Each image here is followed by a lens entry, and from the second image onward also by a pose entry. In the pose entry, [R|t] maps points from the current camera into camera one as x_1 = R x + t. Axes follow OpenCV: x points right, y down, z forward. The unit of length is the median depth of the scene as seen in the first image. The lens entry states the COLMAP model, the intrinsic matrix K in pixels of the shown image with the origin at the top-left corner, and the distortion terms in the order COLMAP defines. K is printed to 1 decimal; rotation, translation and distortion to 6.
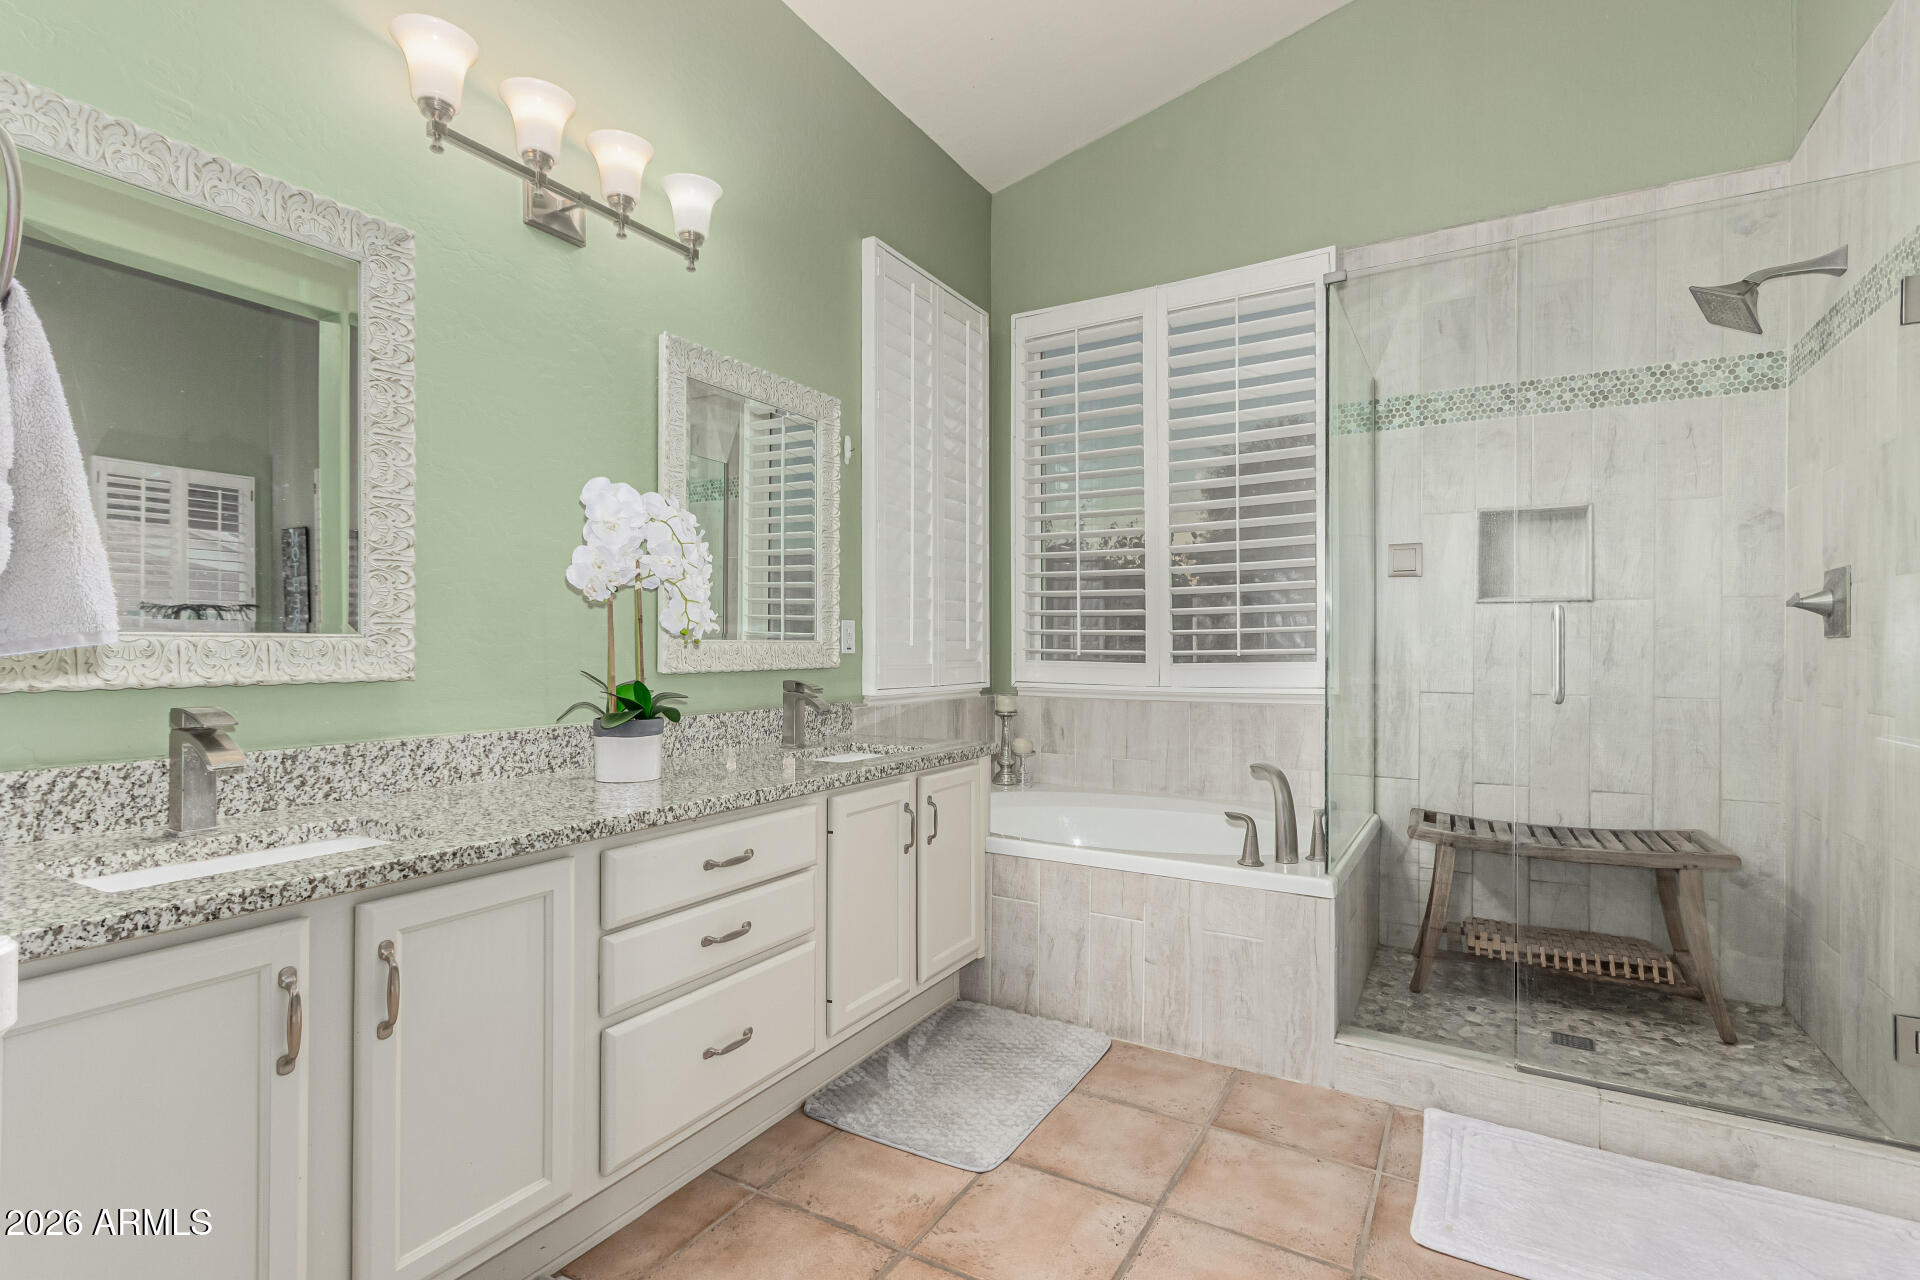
lens RADIAL K [[886.5, 0, 967.7], [0, 886.5, 646.2], [0, 0, 1]] dist [0.000812, 0.000541]
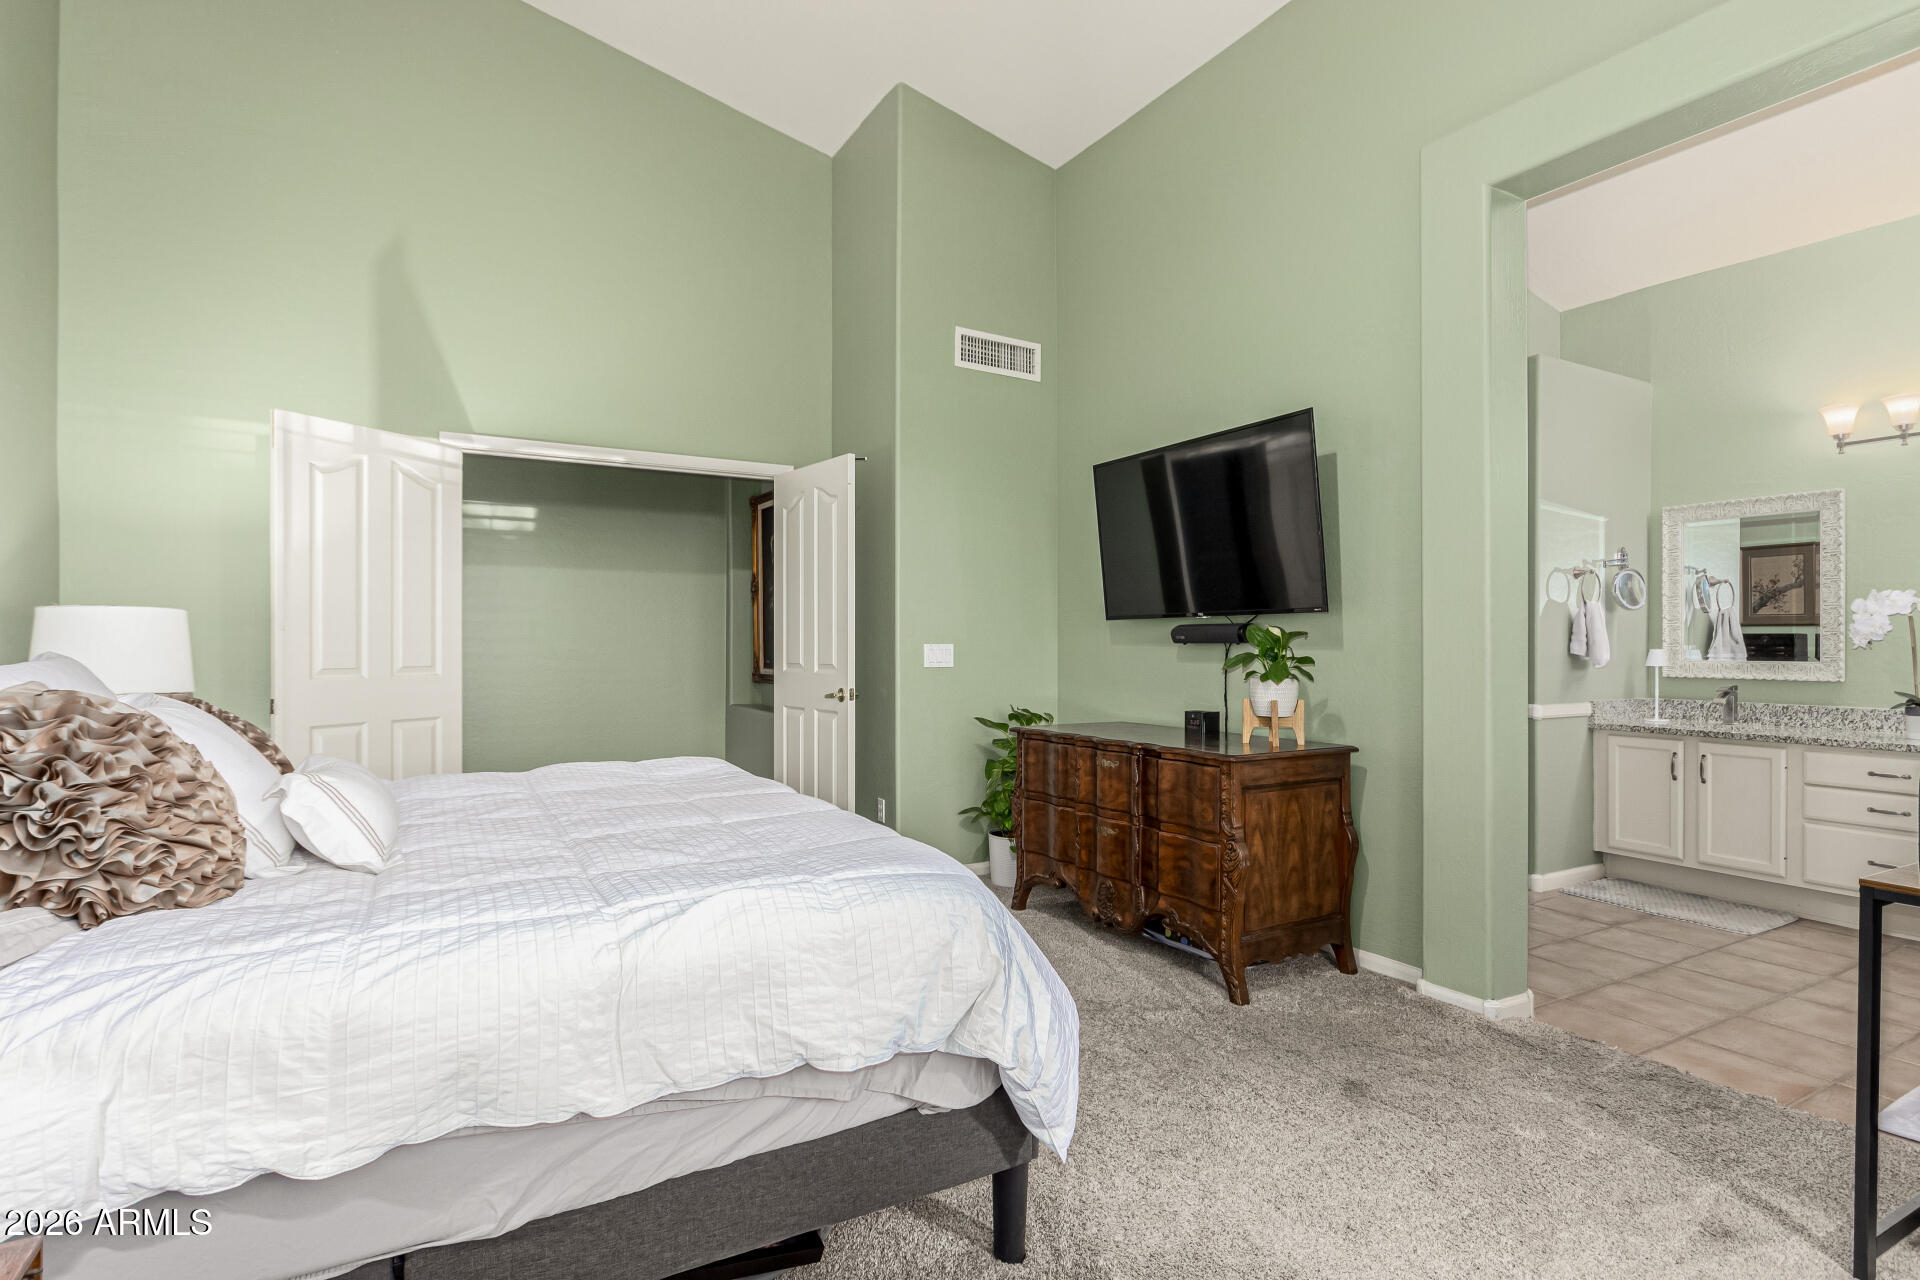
lens RADIAL K [[960.9, 0, 958.8], [0, 960.9, 645.1], [0, 0, 1]] dist [0.000202, 0.000077]
pose [[-0.498749, -0.002385, -0.866743, 2.855104], [-0.002643, 0.999996, -0.001231, -0.051940], [0.866742, 0.001677, -0.498753, 0.265864]]
